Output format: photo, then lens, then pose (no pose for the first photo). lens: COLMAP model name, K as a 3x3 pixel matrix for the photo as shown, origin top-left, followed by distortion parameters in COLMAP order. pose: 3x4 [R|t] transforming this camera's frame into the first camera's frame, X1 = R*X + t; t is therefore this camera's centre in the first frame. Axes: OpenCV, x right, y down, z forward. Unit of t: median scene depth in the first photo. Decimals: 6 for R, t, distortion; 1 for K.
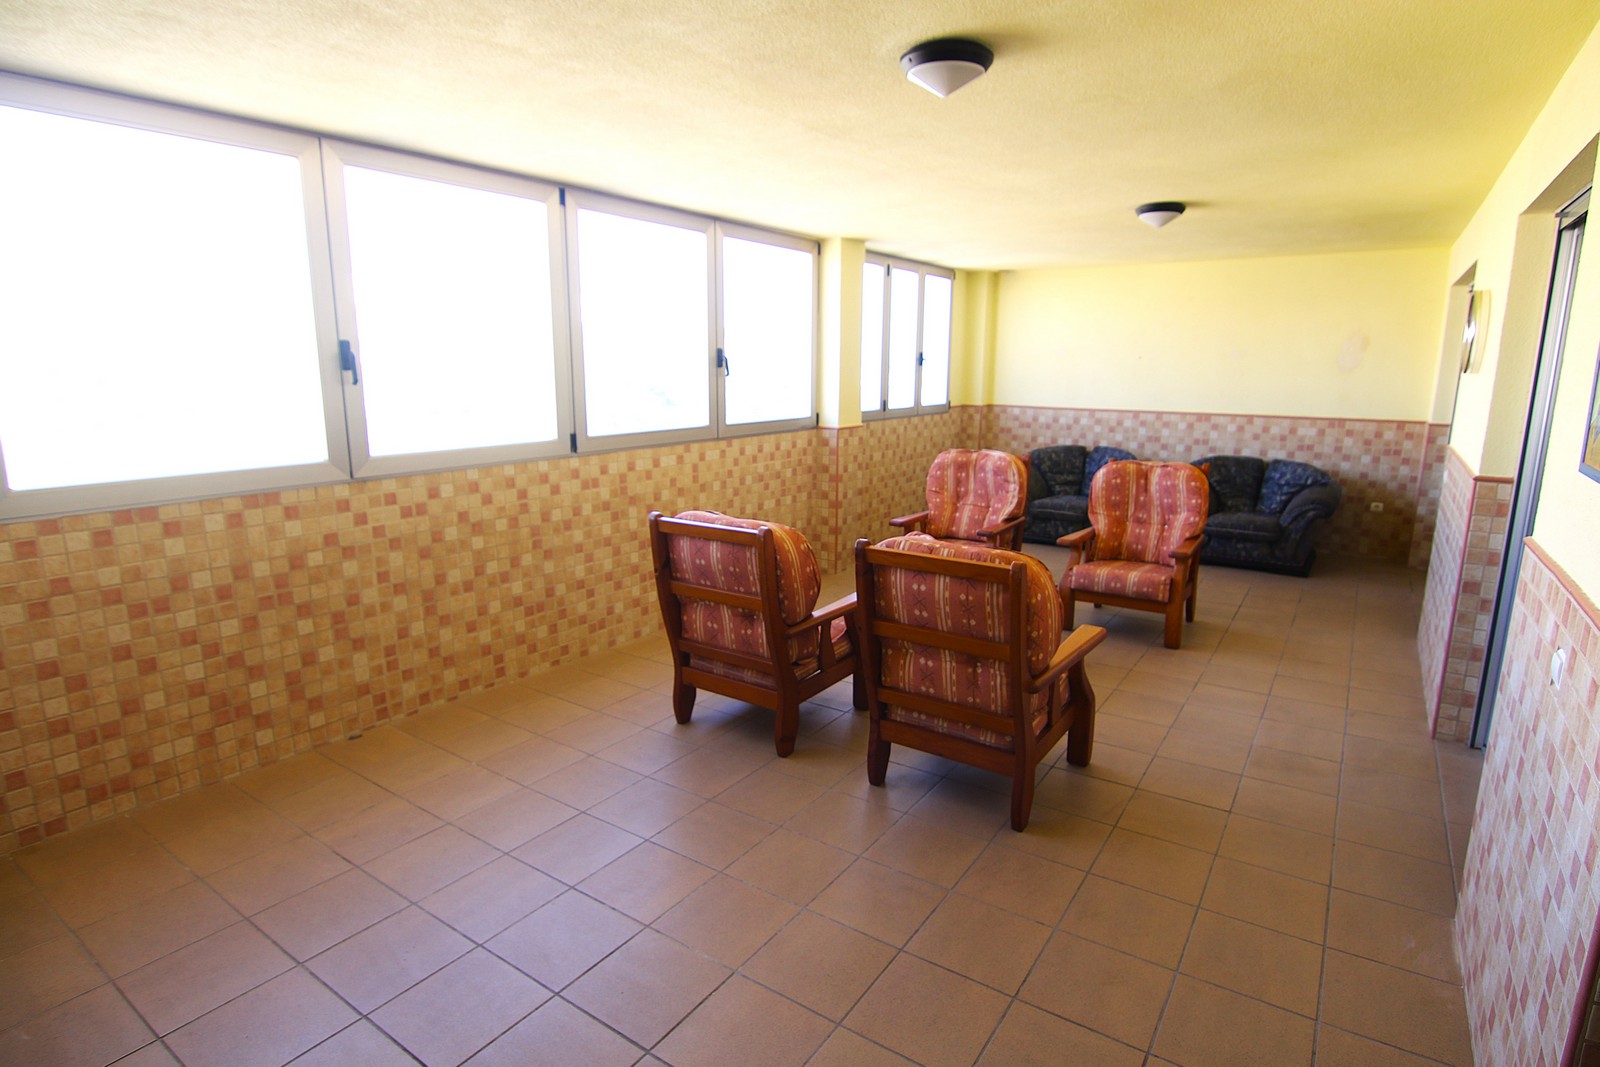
lens RADIAL K [[824.4, 0, 800.9], [0, 824.4, 538.6], [0, 0, 1]] dist [-0.017022, -0.002485]
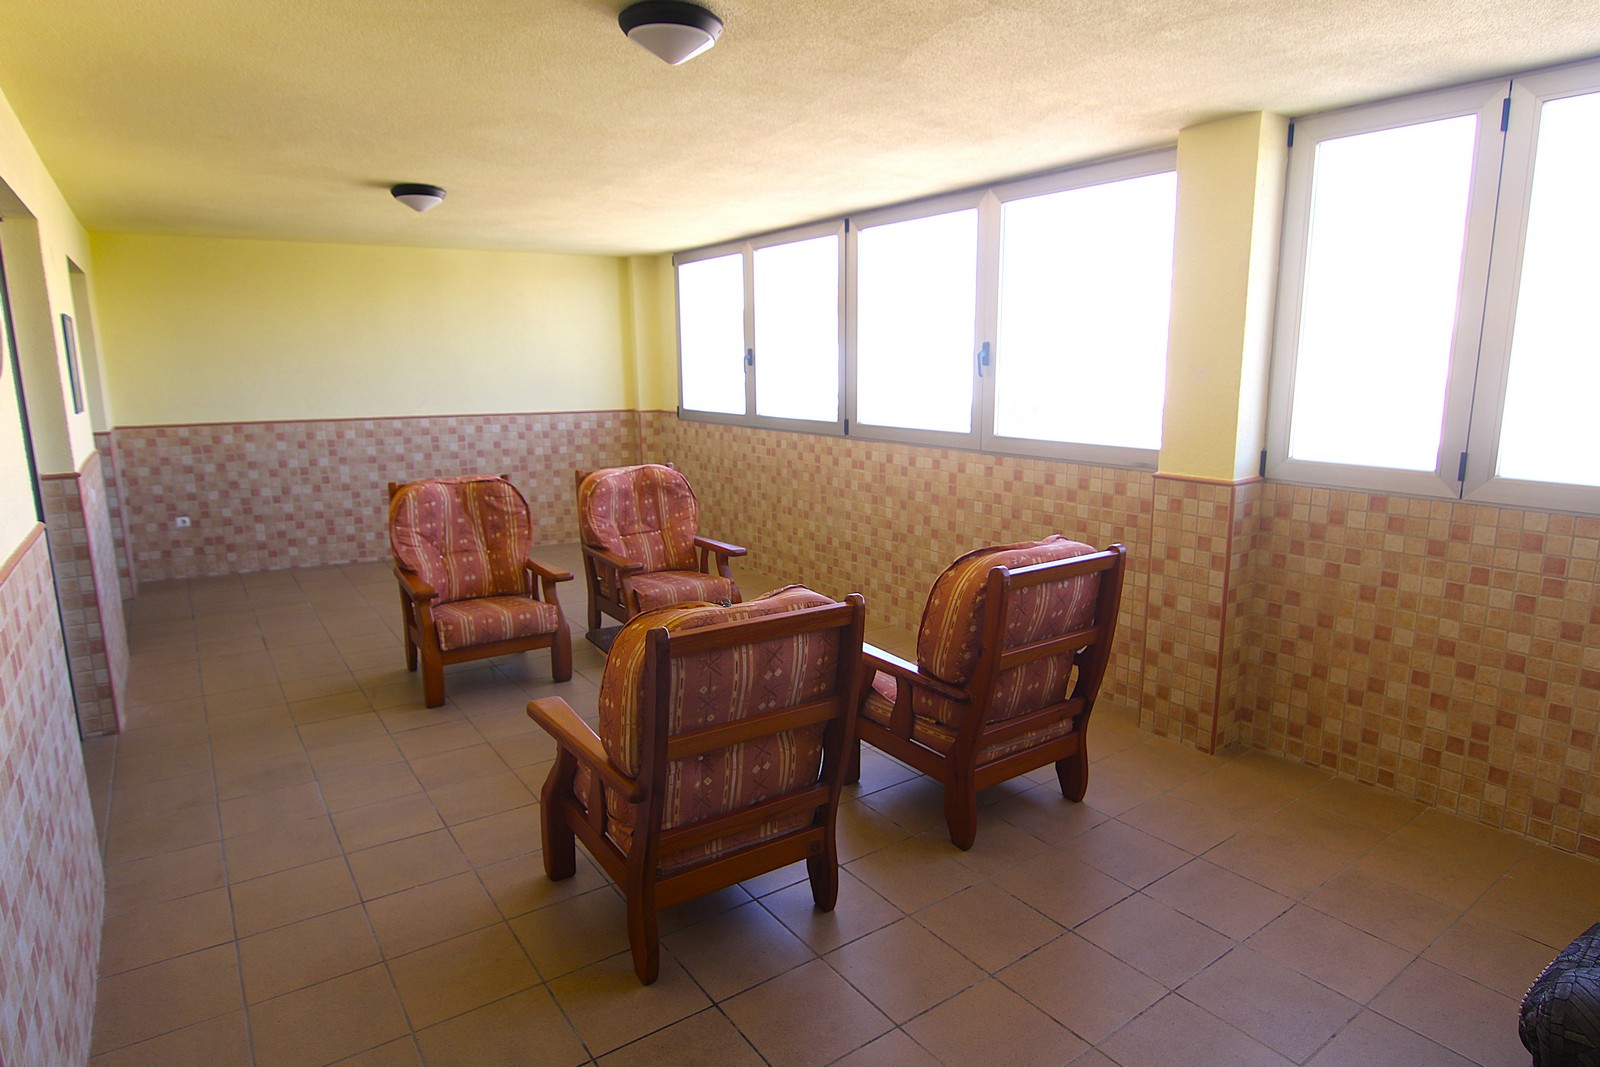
lens RADIAL K [[900.3, 0, 809.4], [0, 900.3, 528.8], [0, 0, 1]] dist [-0.007506, -0.000425]
pose [[-0.345989, 0.173912, -0.921980, 1.014632], [-0.188577, 0.949728, 0.249913, -0.302609], [0.919092, 0.260331, -0.295799, 1.419020]]
